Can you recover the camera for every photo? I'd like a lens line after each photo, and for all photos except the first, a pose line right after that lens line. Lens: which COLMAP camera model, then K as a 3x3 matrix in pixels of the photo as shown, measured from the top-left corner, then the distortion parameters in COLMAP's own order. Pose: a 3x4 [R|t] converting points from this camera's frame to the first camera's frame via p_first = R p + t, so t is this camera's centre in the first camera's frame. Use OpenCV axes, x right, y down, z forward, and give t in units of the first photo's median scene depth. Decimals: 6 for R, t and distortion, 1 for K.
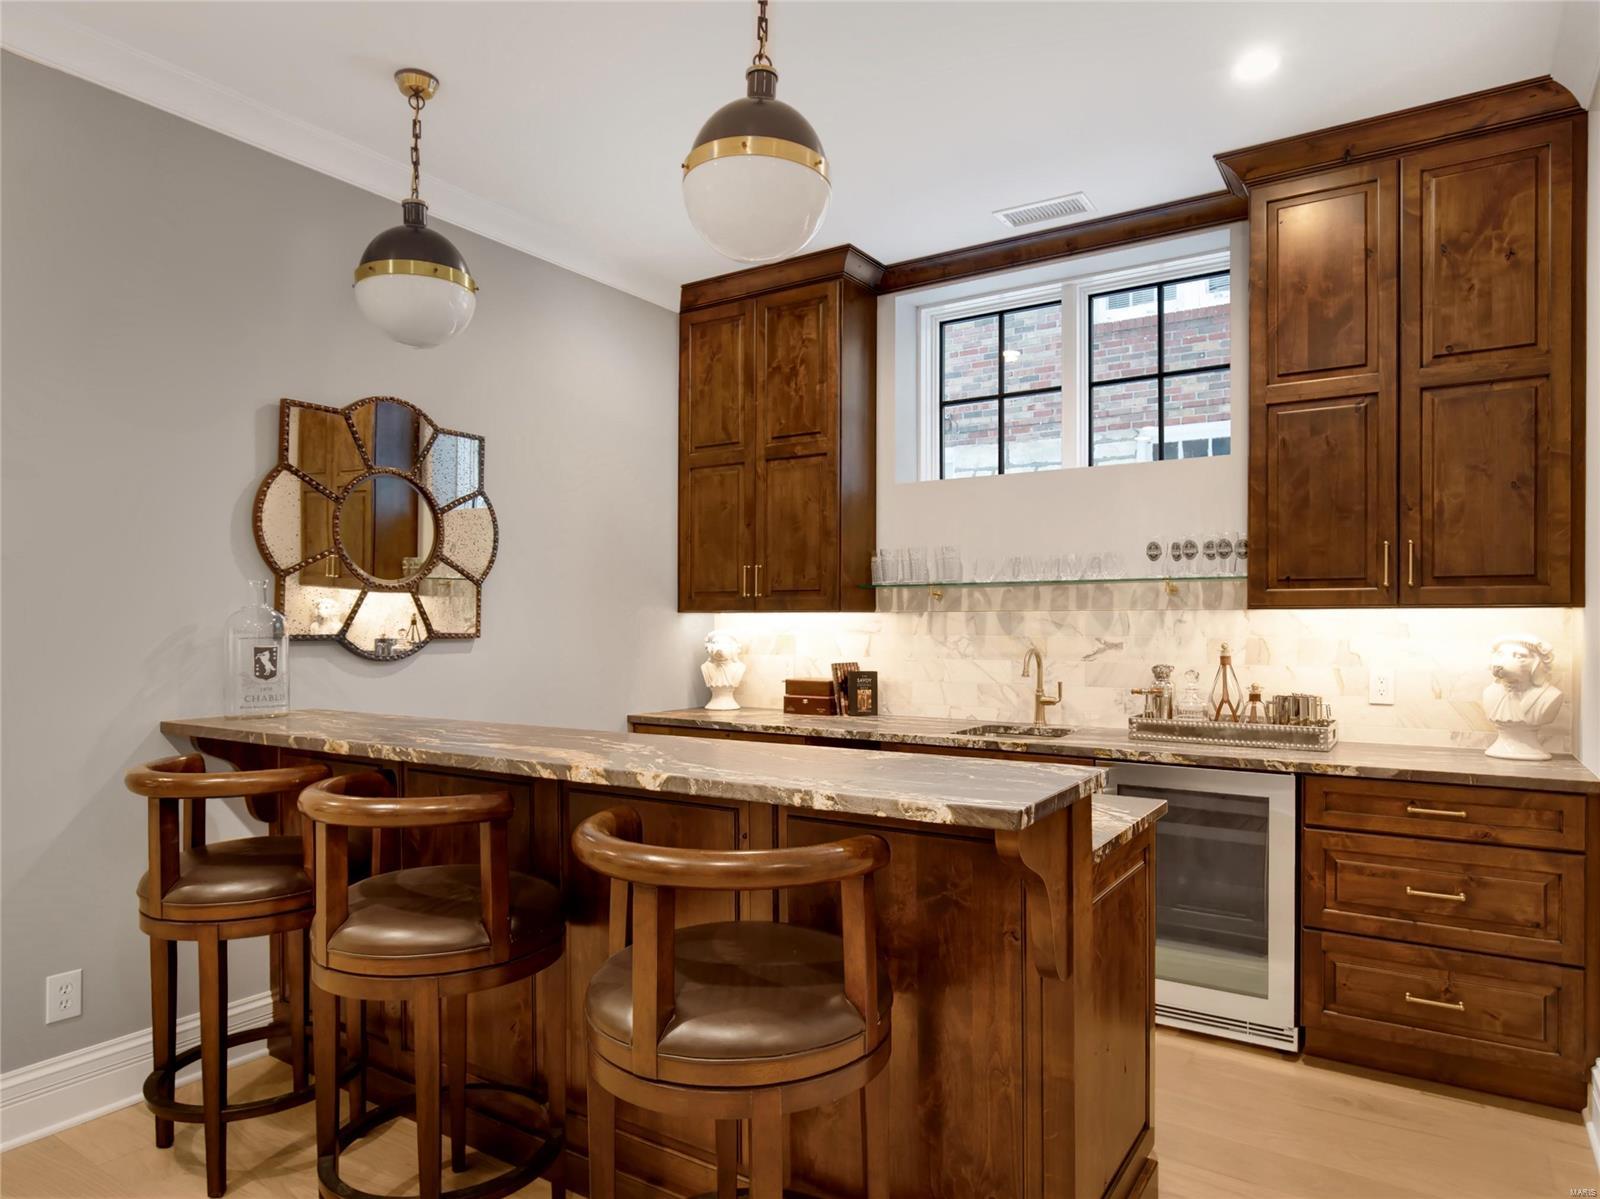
lens RADIAL K [[916.1, 0, 801.5], [0, 916.1, 609.4], [0, 0, 1]] dist [-0.002913, 0.001869]
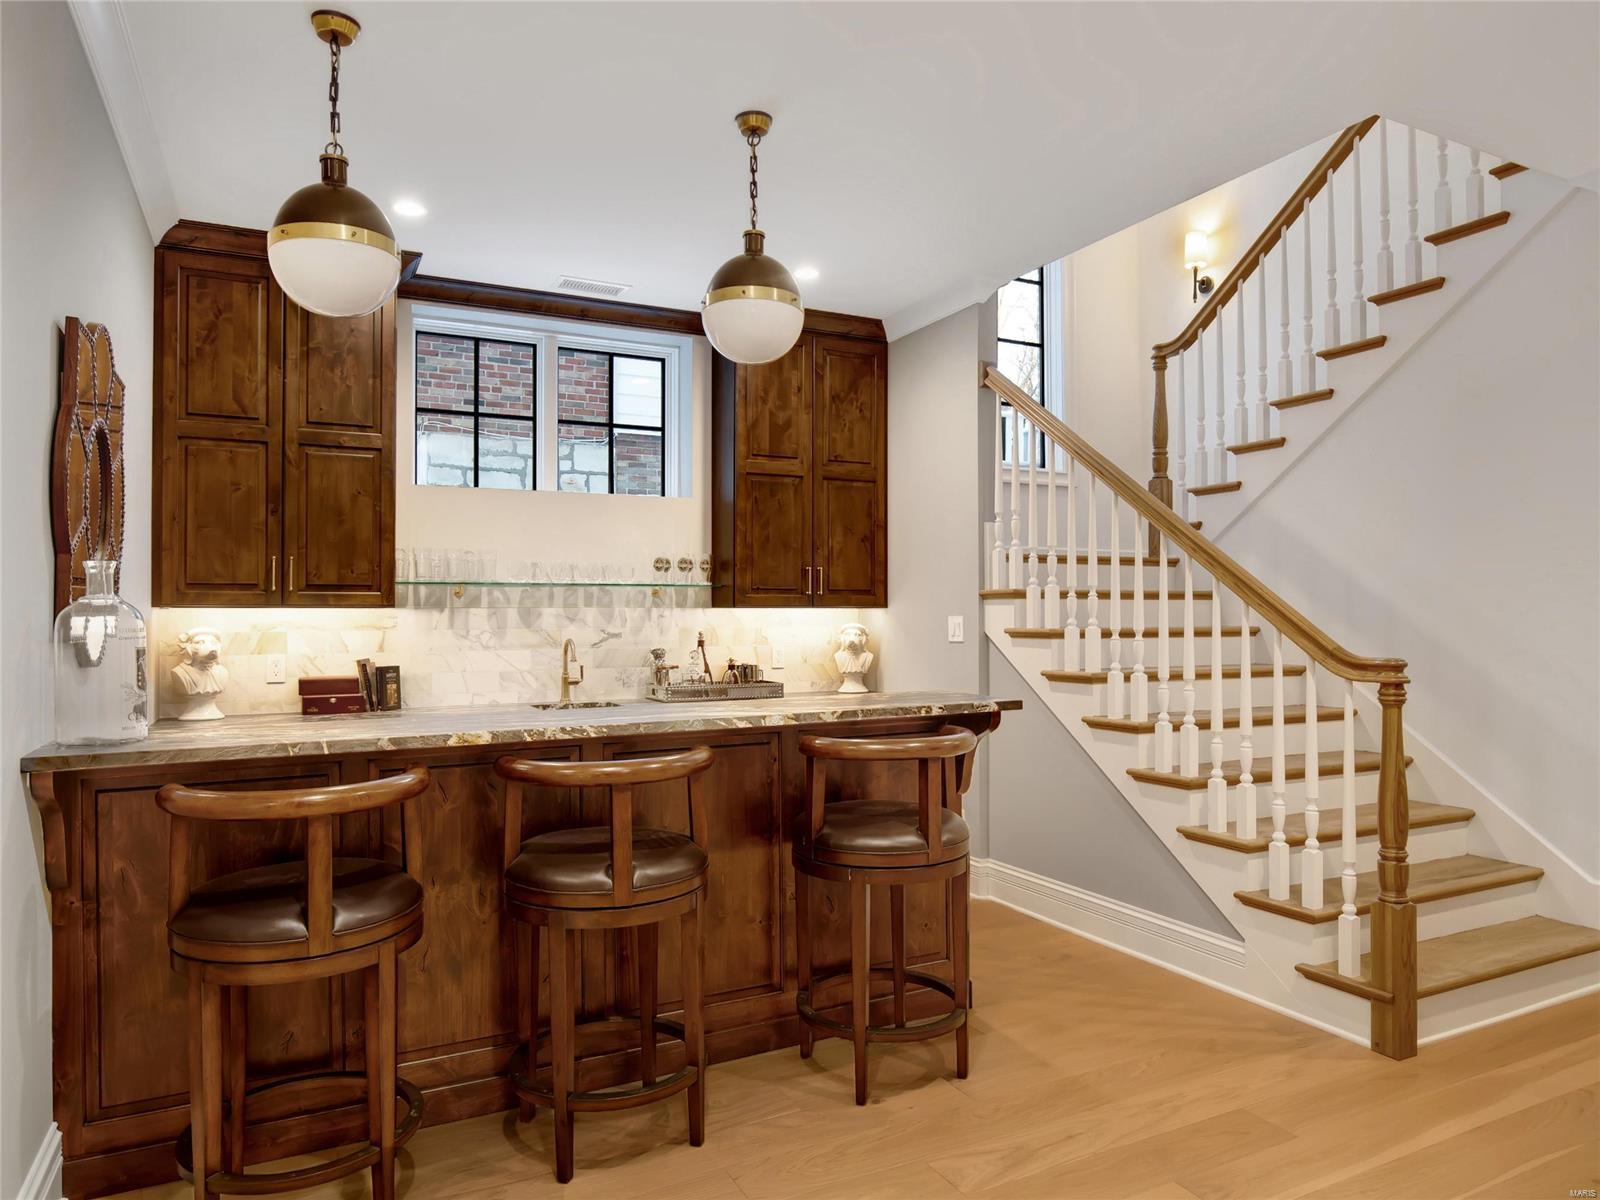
lens RADIAL K [[916.1, 0, 801.5], [0, 916.1, 609.9], [0, 0, 1]] dist [-0.002913, 0.001869]
pose [[0.570796, 0.003649, 0.821084, -0.544029], [-0.007956, 0.999968, 0.001087, 0.000509], [-0.821053, -0.007153, 0.570807, 0.049172]]
